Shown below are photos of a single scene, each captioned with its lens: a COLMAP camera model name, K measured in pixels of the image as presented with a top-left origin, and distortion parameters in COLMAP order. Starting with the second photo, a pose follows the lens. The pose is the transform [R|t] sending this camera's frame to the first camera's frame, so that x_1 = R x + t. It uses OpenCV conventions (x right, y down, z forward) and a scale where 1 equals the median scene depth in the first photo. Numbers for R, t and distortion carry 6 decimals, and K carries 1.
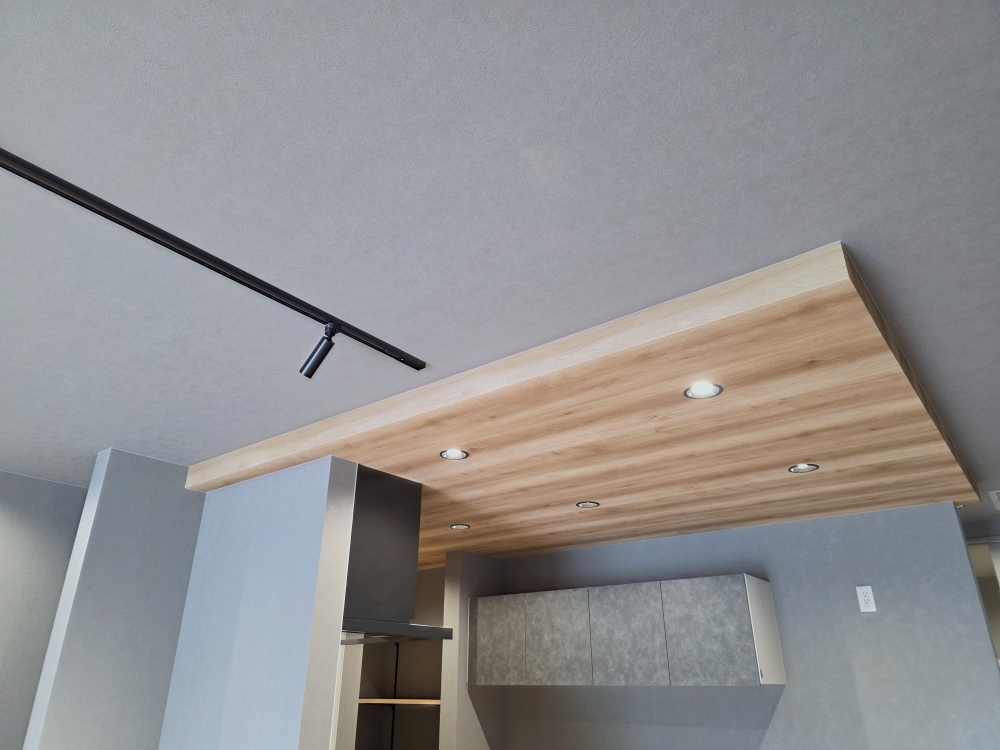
lens RADIAL K [[665.9, 0, 500.0], [0, 665.9, 375.0], [0, 0, 1]] dist [0.022782, -0.003672]
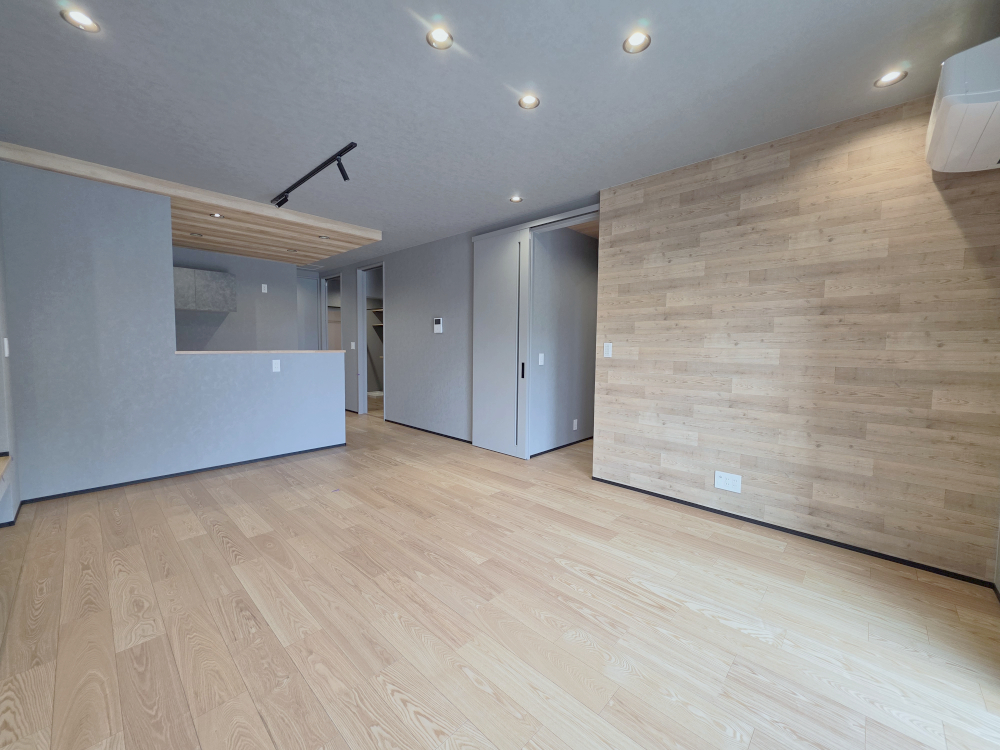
lens RADIAL K [[397.0, 0, 497.7], [0, 397.0, 368.8], [0, 0, 1]] dist [0.000731, -0.000024]
pose [[0.094295, -0.063590, 0.993511, -1.233785], [-0.431781, 0.896599, 0.098367, 0.030969], [-0.897036, -0.438255, 0.057088, -0.215776]]
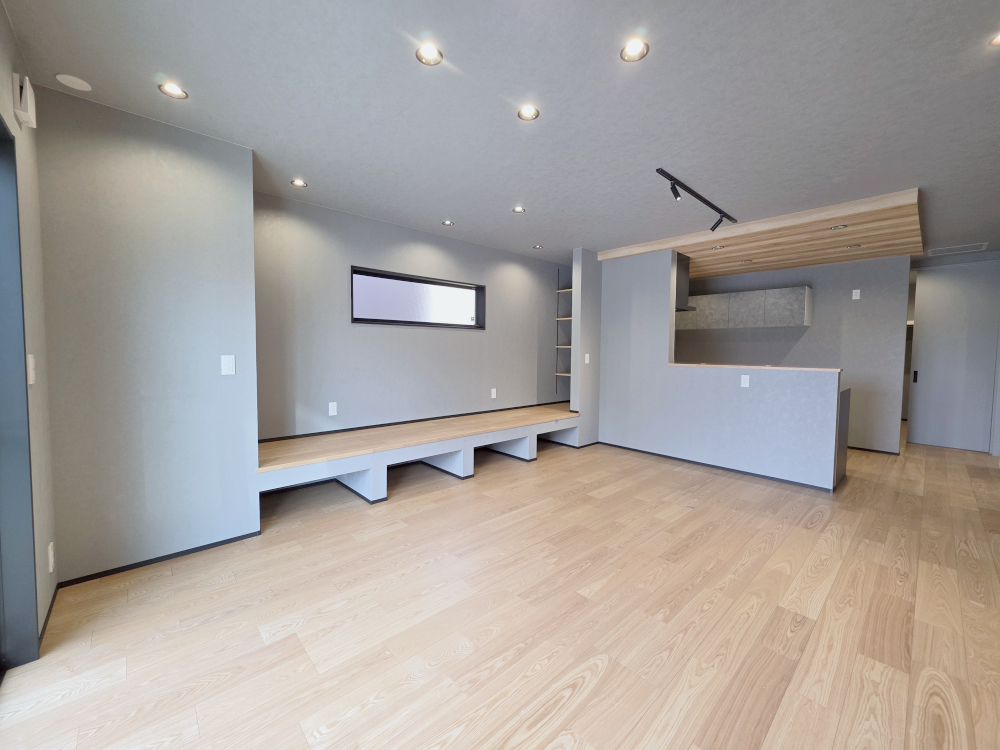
lens RADIAL K [[397.0, 0, 497.7], [0, 397.0, 368.8], [0, 0, 1]] dist [0.000731, -0.000024]
pose [[0.986655, 0.013153, -0.162294, -0.601958], [0.064189, 0.884592, 0.461927, -0.221440], [0.149640, -0.466180, 0.871943, -0.716117]]
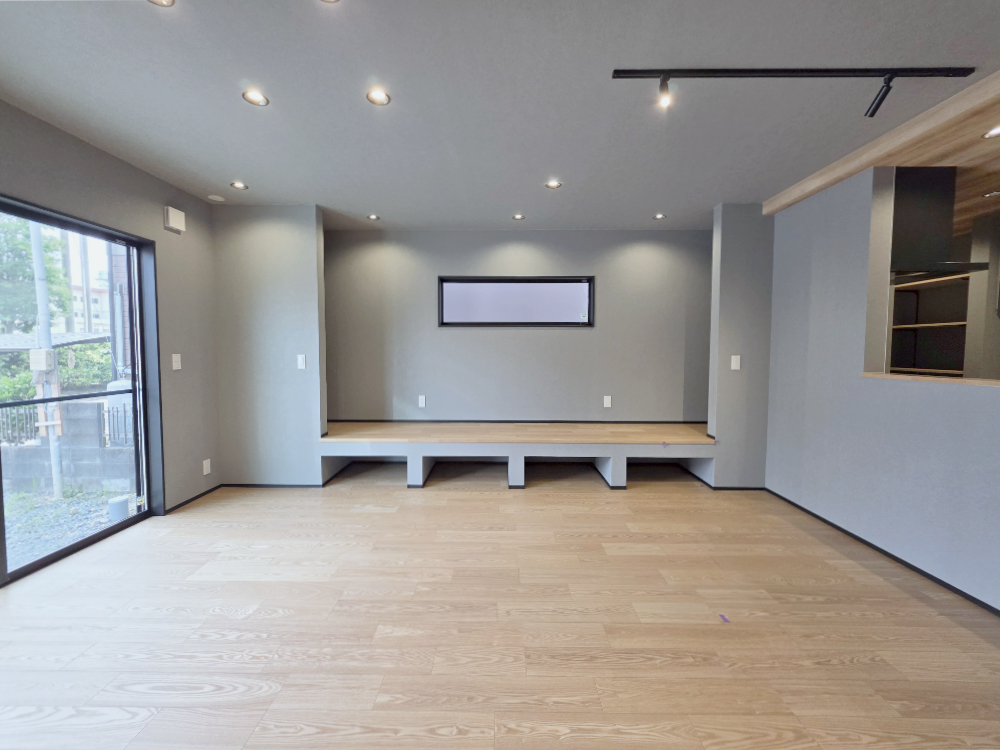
lens RADIAL K [[398.8, 0, 497.9], [0, 398.8, 369.6], [0, 0, 1]] dist [0.000592, 0.000337]
pose [[0.609658, 0.038977, -0.791706, -0.024719], [0.336987, 0.891292, 0.303379, -0.032208], [0.717466, -0.451752, 0.530248, -0.310608]]
